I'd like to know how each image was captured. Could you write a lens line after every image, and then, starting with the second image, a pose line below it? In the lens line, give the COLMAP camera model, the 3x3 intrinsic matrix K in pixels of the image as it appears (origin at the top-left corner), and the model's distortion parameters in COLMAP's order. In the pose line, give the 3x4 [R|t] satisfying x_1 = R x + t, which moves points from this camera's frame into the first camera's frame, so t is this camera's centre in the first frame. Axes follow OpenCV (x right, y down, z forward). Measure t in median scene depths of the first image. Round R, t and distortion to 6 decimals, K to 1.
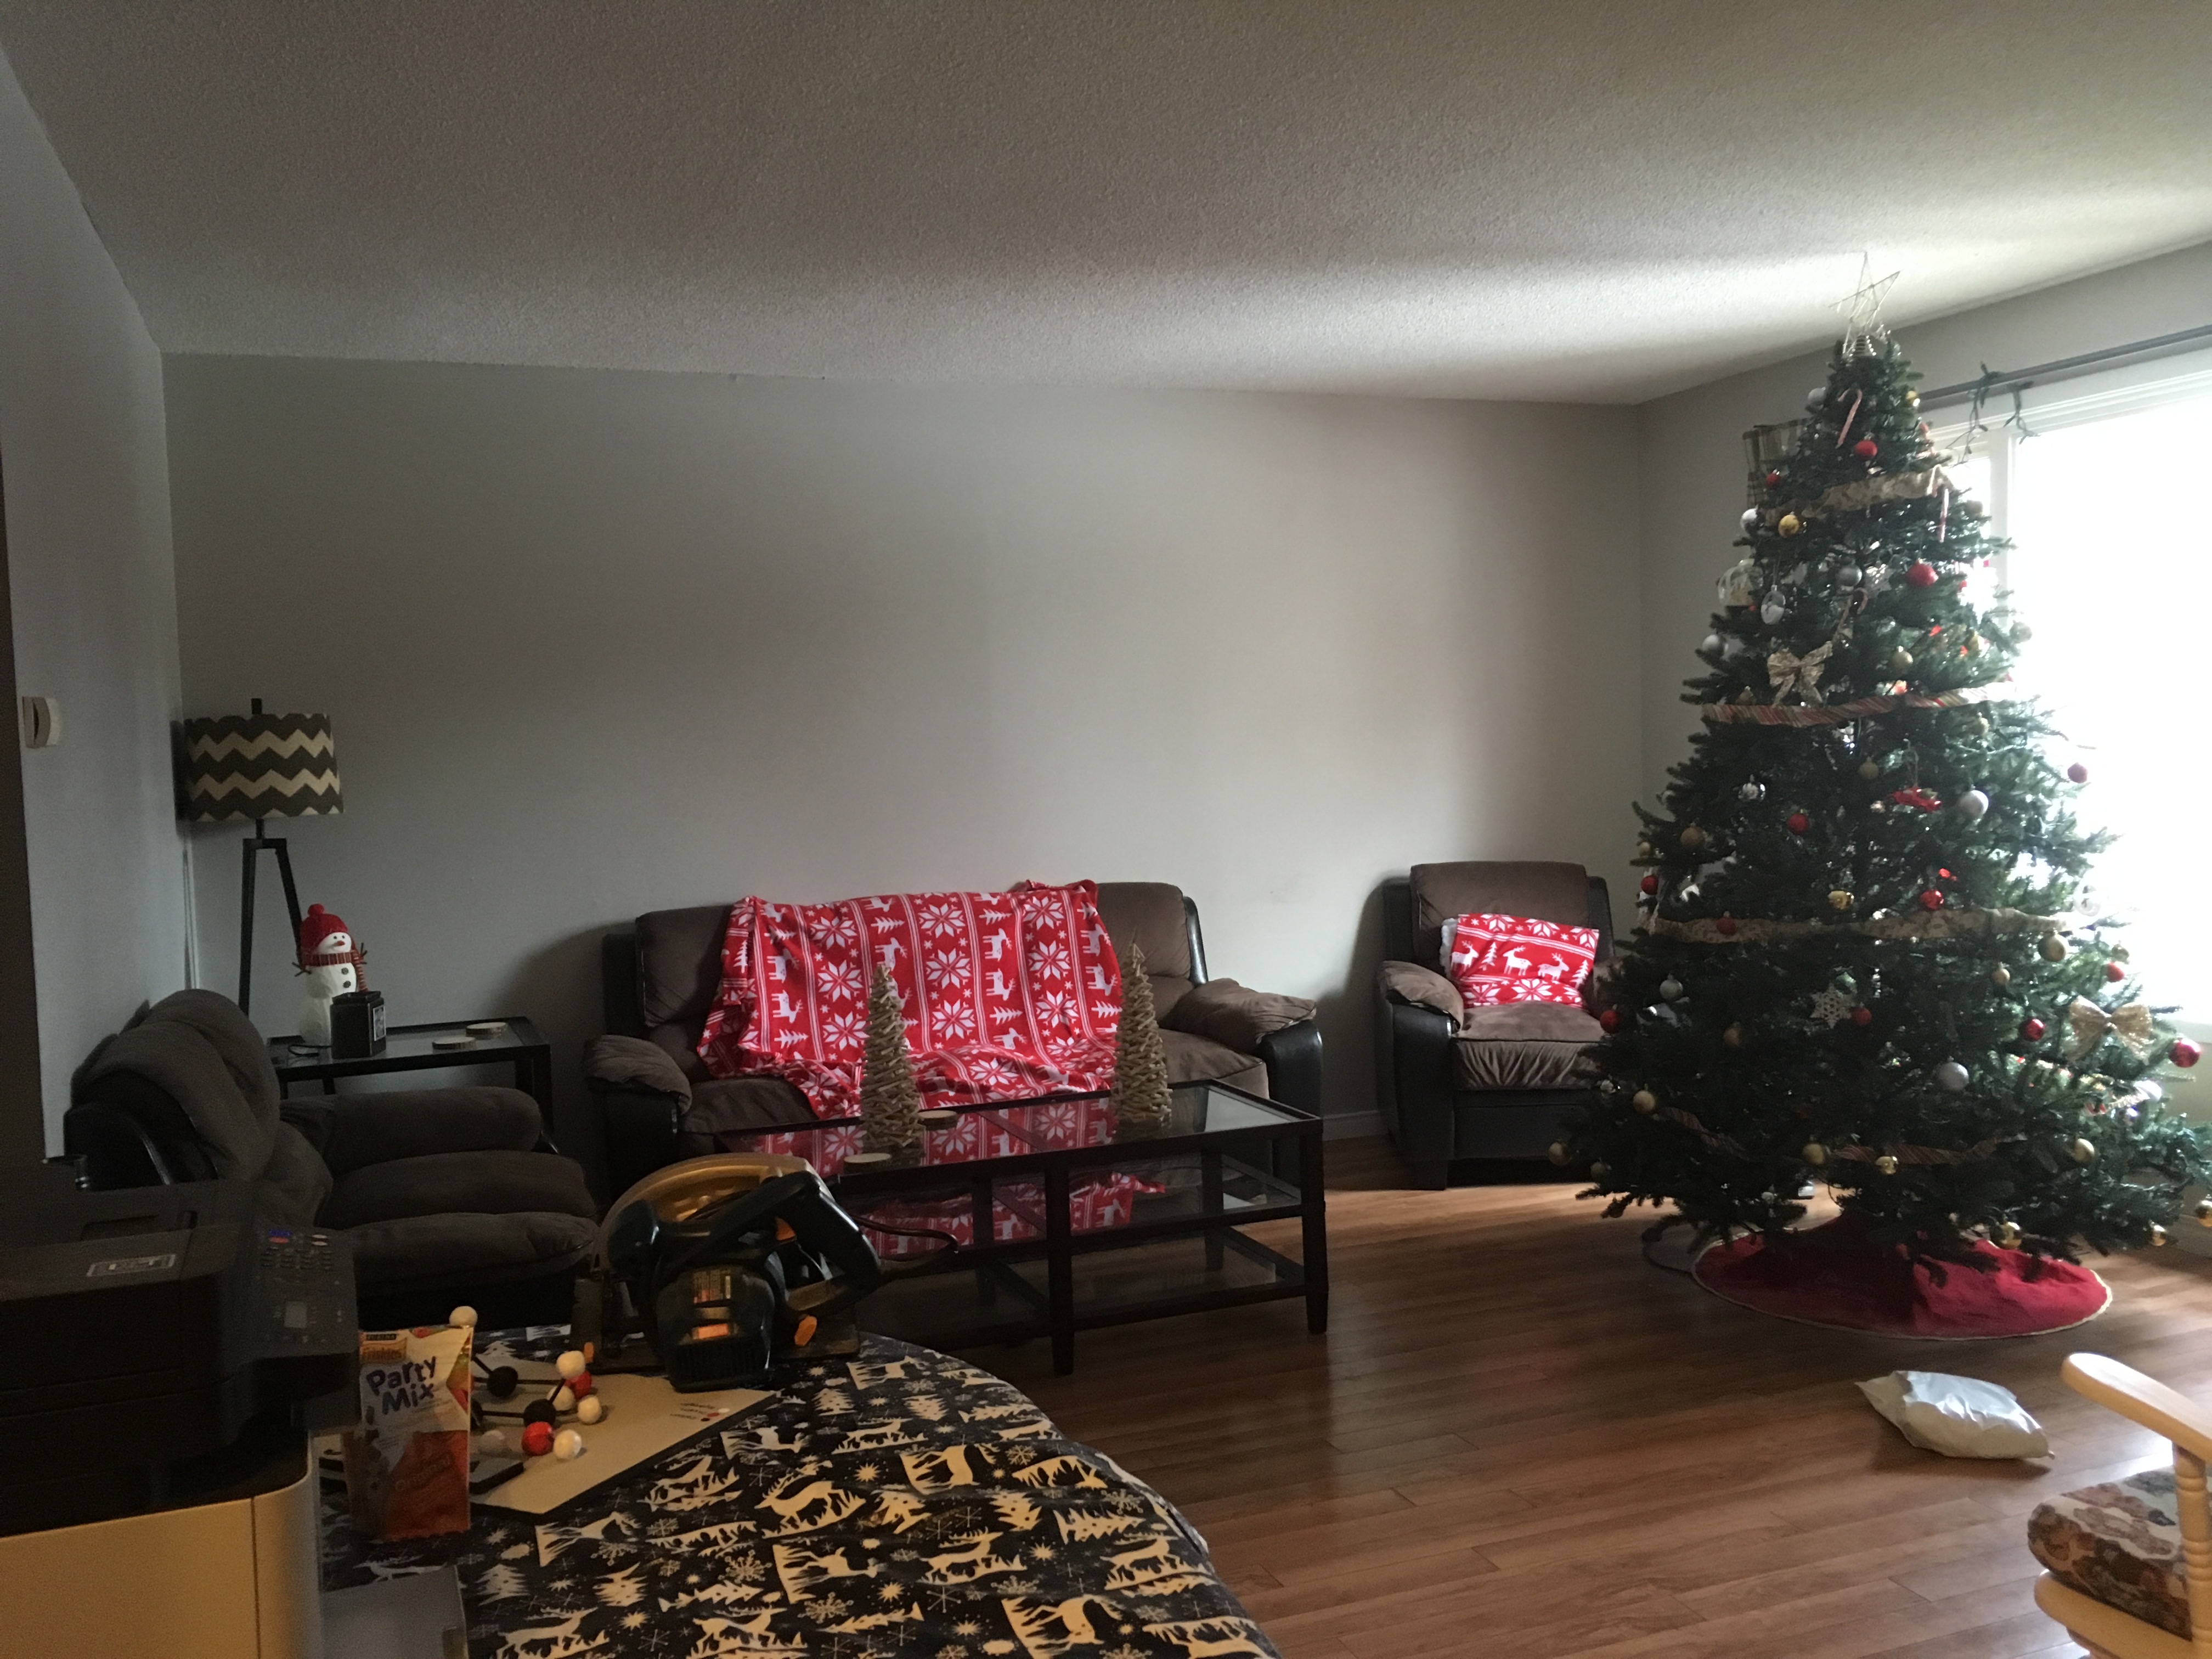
lens RADIAL K [[1882.0, 0, 1106.0], [0, 1882.0, 829.5], [0, 0, 1]] dist [0.102495, 0.001022]
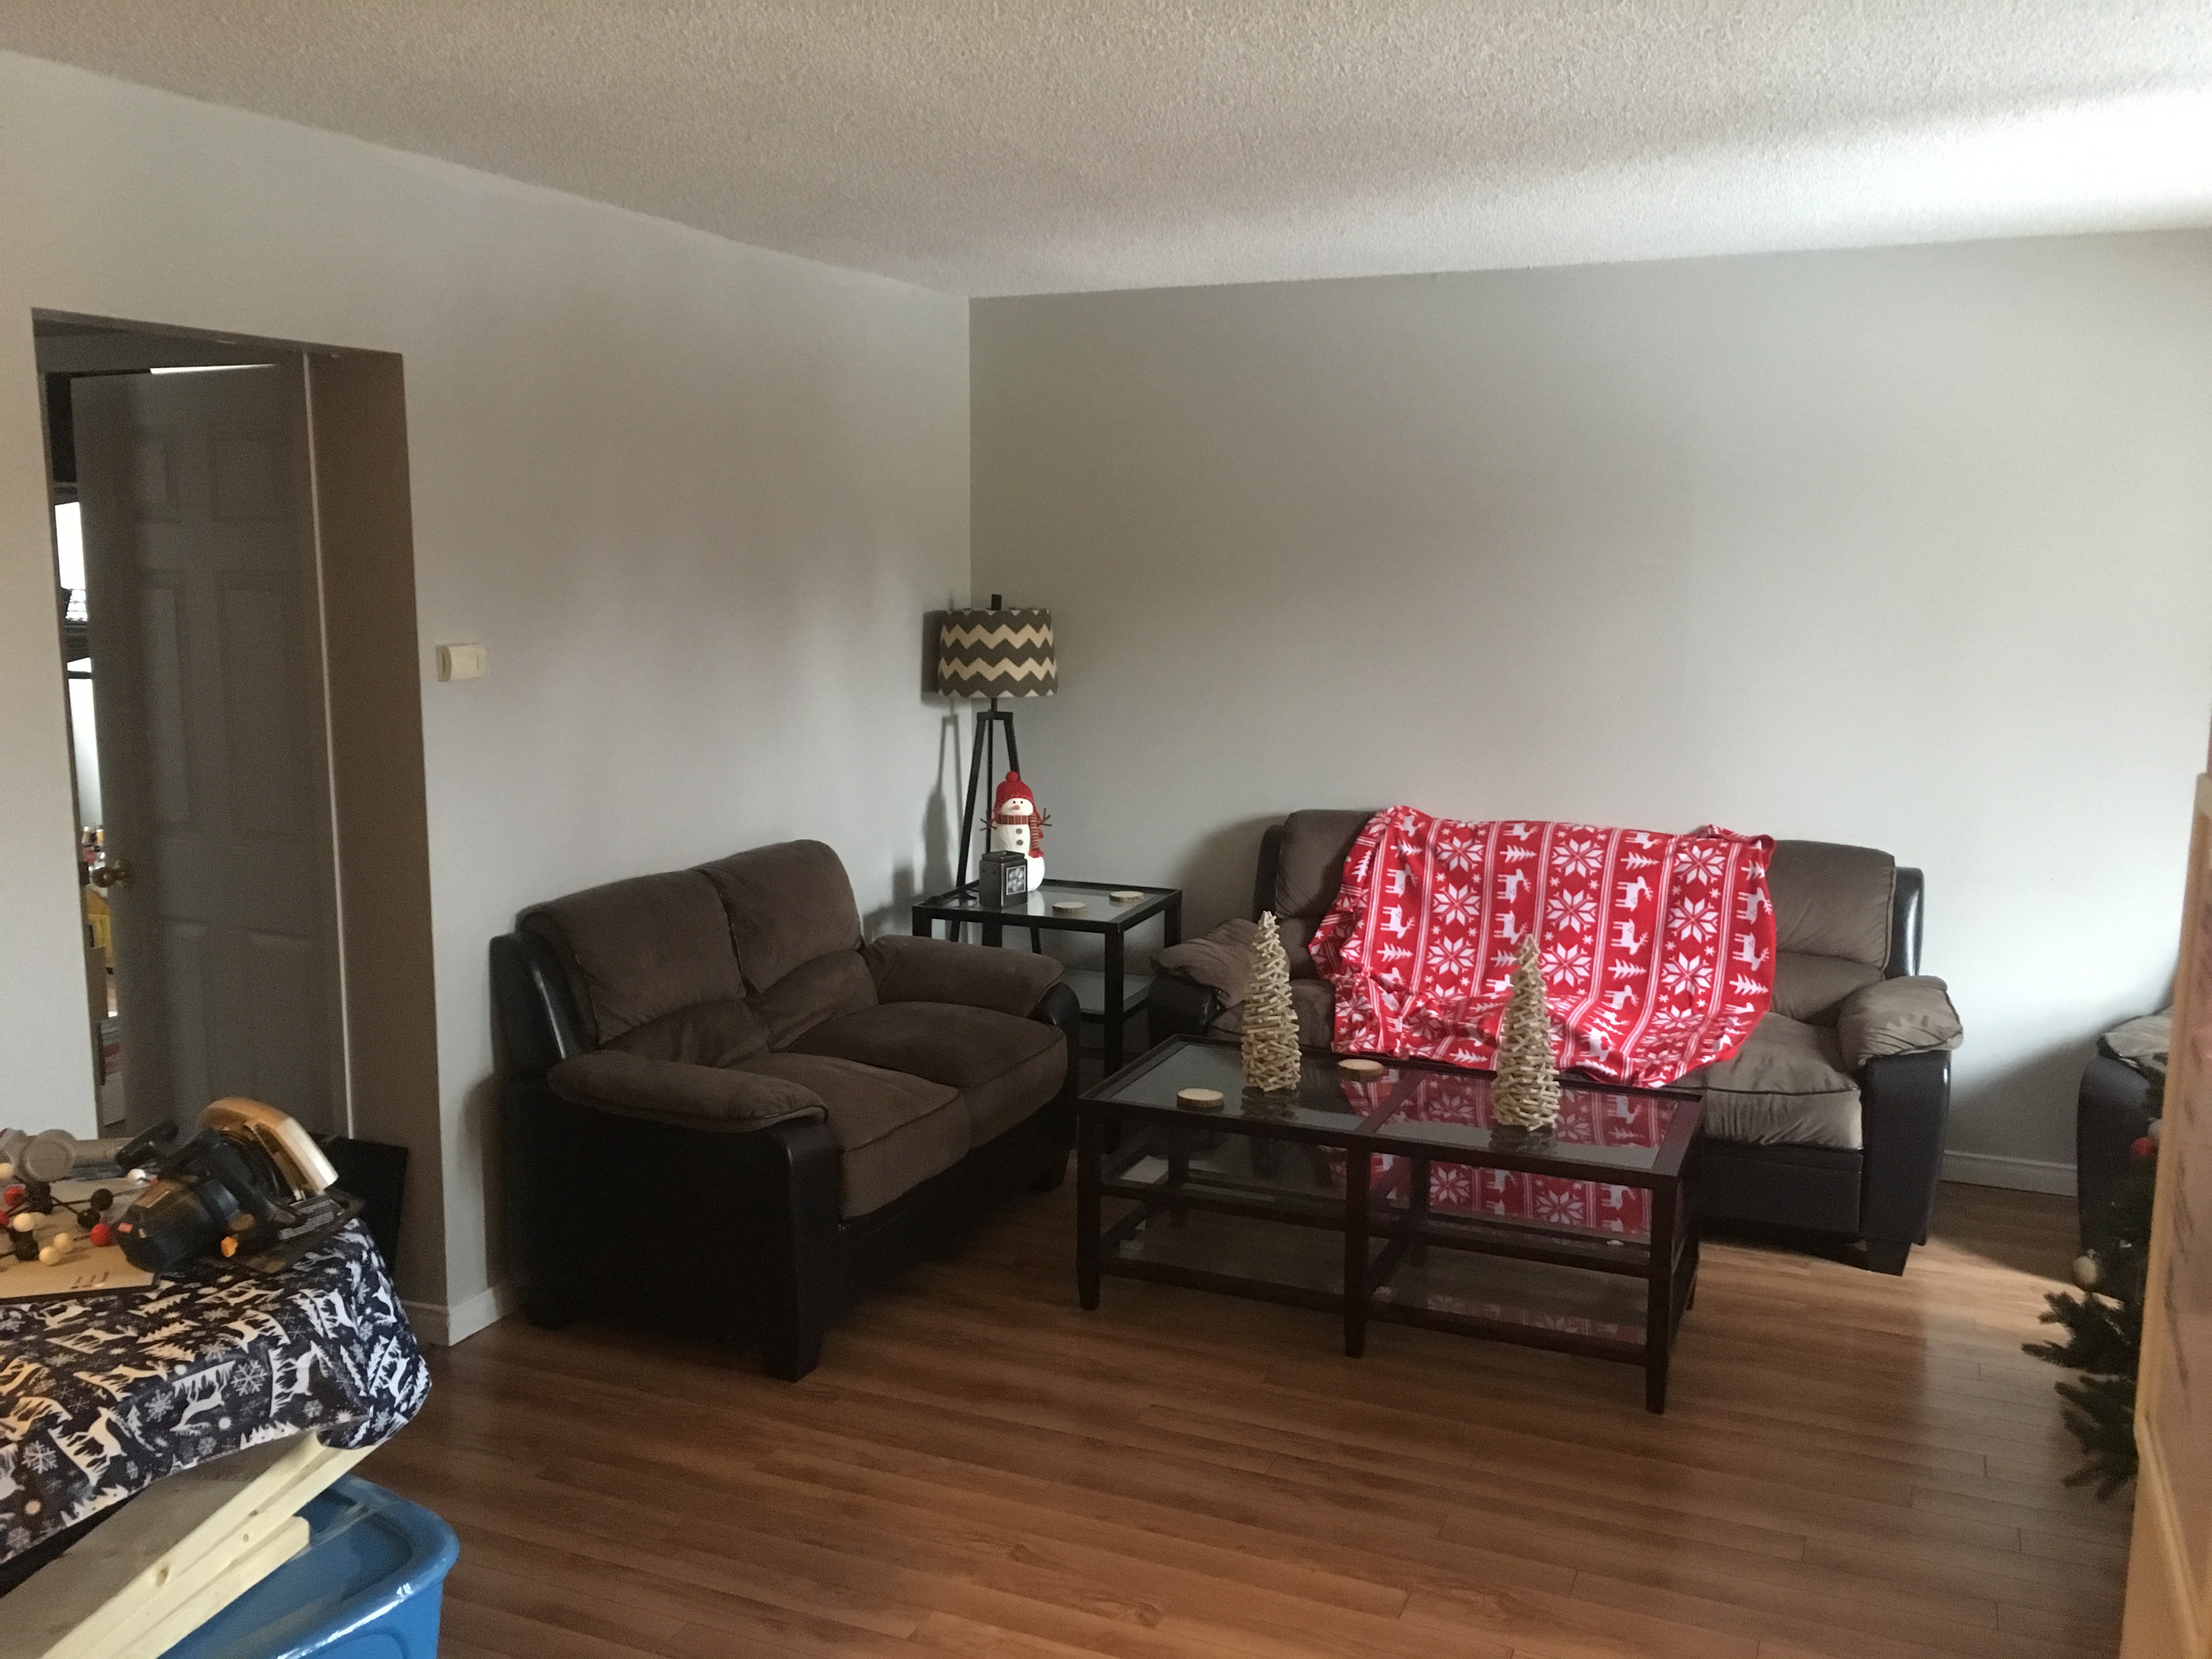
lens RADIAL K [[1863.2, 0, 1106.0], [0, 1863.2, 829.5], [0, 0, 1]] dist [0.010036, -0.001982]
pose [[0.705908, 0.142986, -0.693721, 0.396692], [-0.060073, 0.987969, 0.142507, -0.085537], [0.705752, -0.058923, 0.706005, 0.186783]]
